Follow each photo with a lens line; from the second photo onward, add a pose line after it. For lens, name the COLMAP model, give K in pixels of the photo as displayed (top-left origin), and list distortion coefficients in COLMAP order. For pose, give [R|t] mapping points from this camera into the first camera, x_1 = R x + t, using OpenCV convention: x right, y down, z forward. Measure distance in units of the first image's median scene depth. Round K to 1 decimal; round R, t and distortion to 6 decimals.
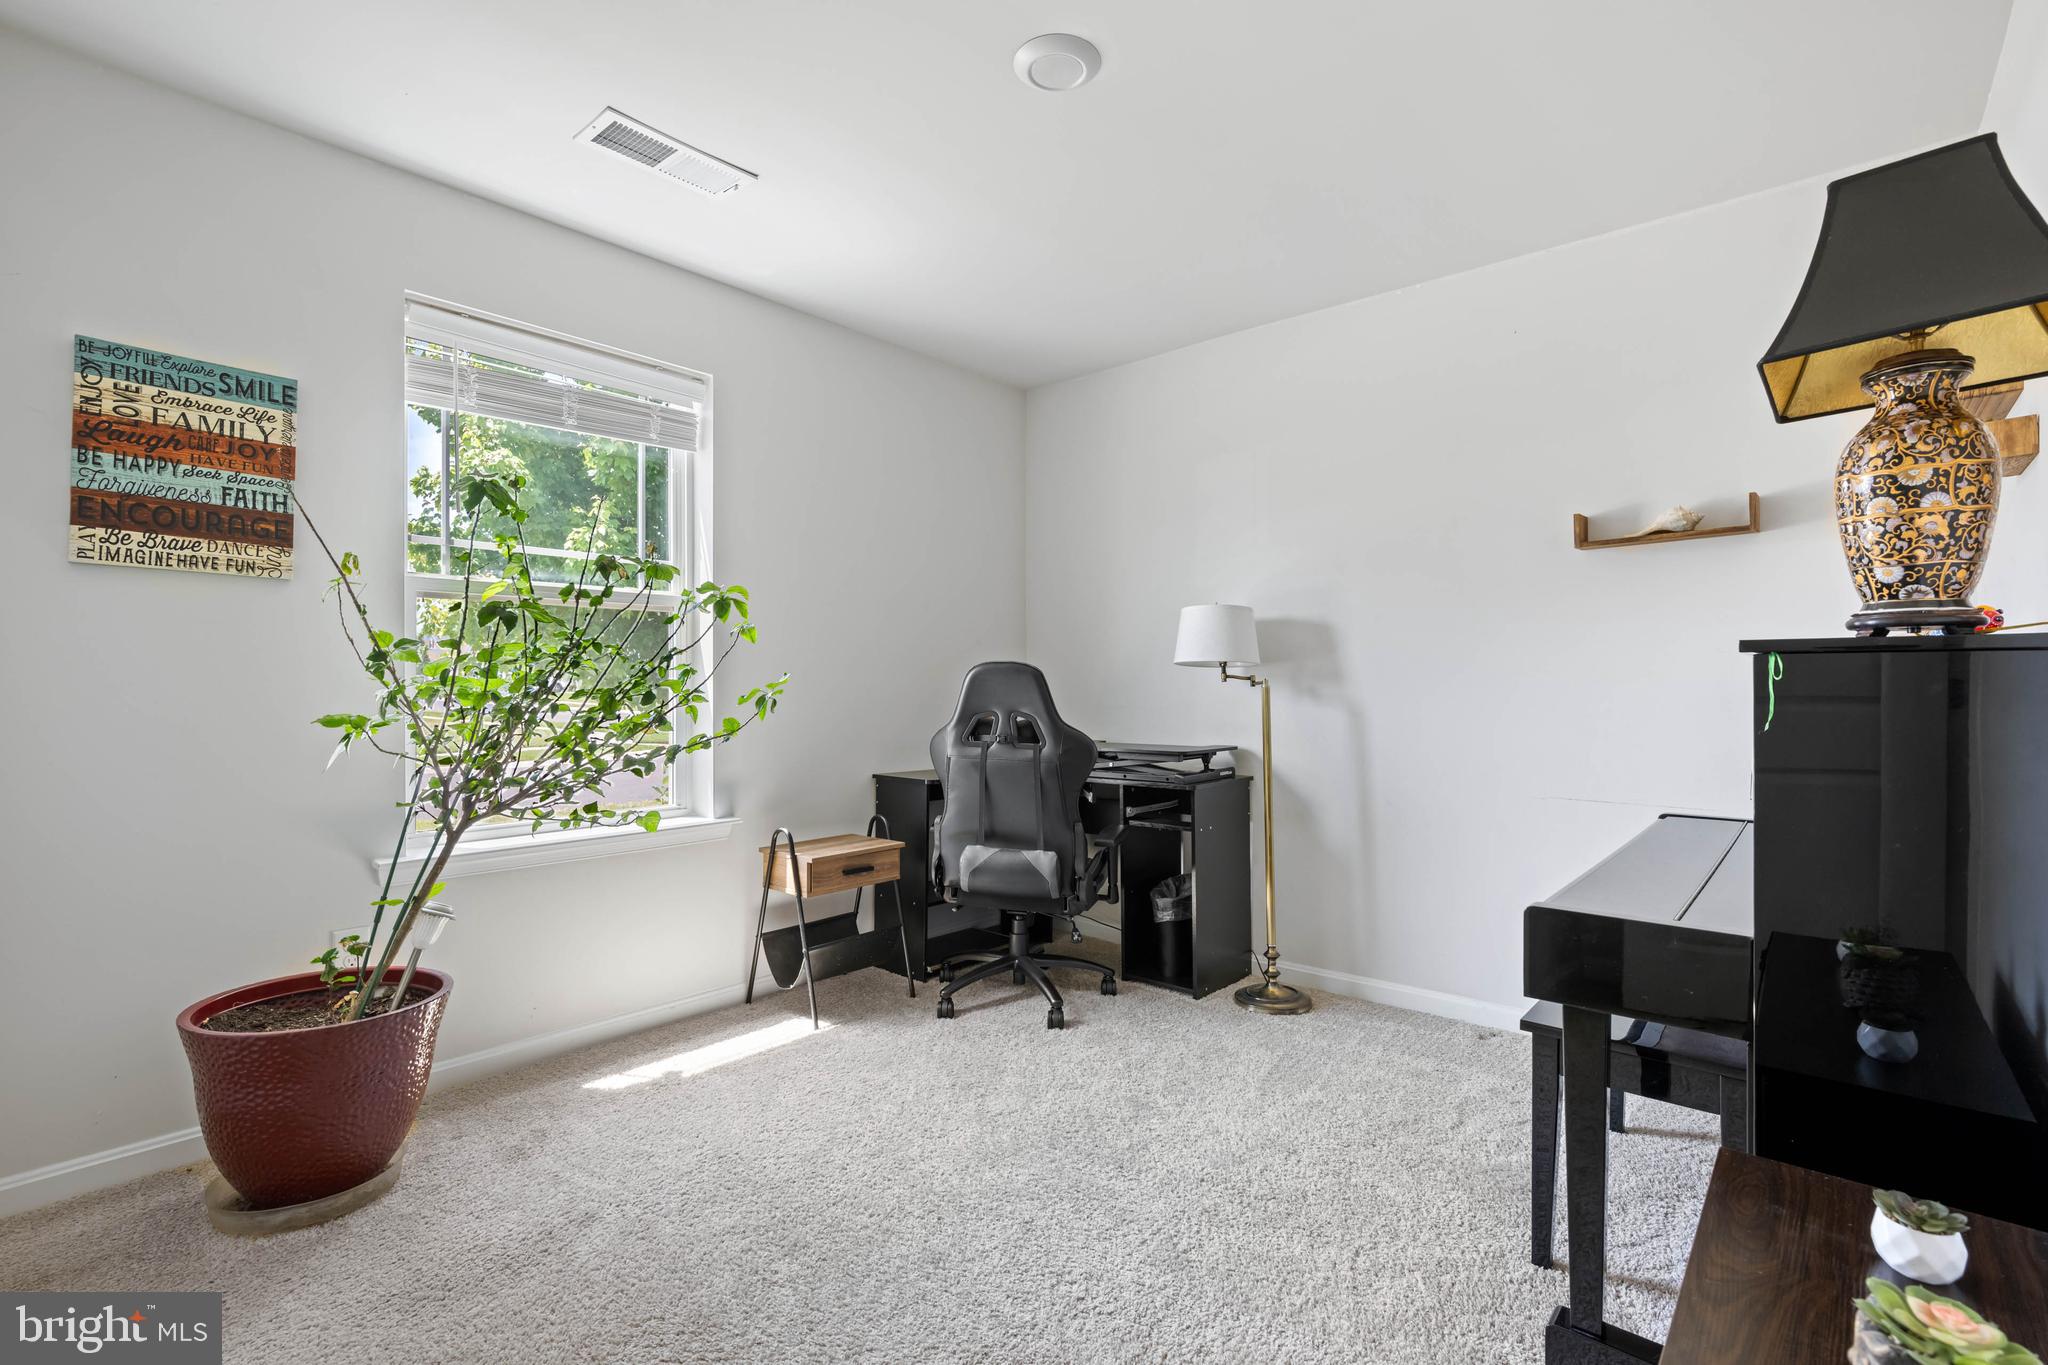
lens RADIAL K [[912.2, 0, 1015.4], [0, 912.2, 689.0], [0, 0, 1]] dist [0.003388, -0.001176]
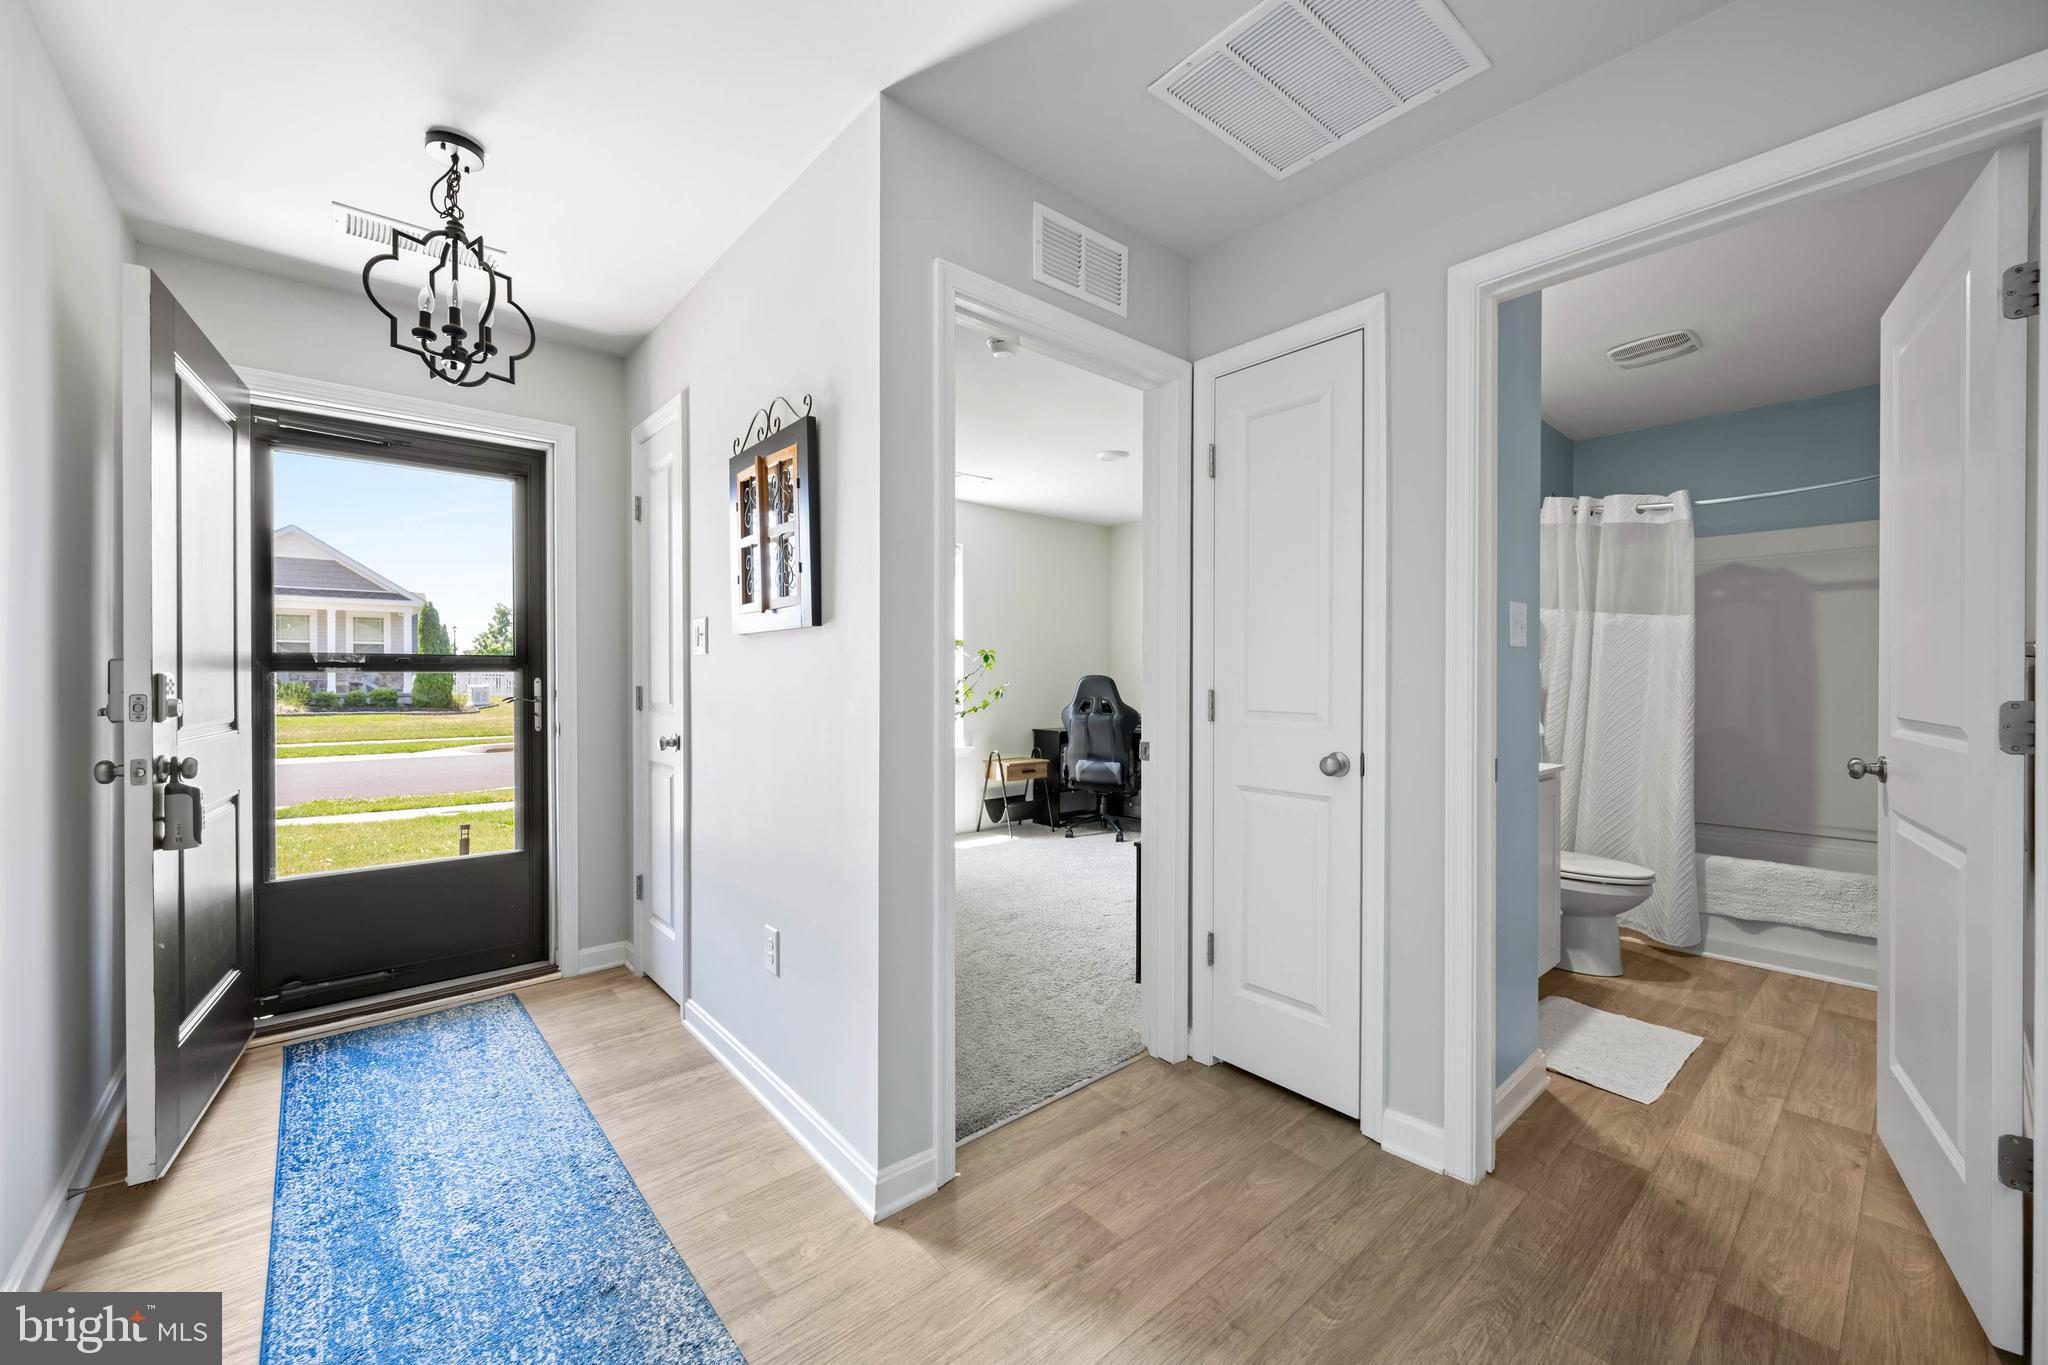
lens RADIAL K [[815.3, 0, 1018.4], [0, 815.3, 680.6], [0, 0, 1]] dist [-0.001117, 0.000516]
pose [[0.991731, 0.001285, -0.128329, 0.051992], [-0.000981, 0.999997, 0.002439, -0.021327], [0.128332, -0.002293, 0.991729, -0.928317]]
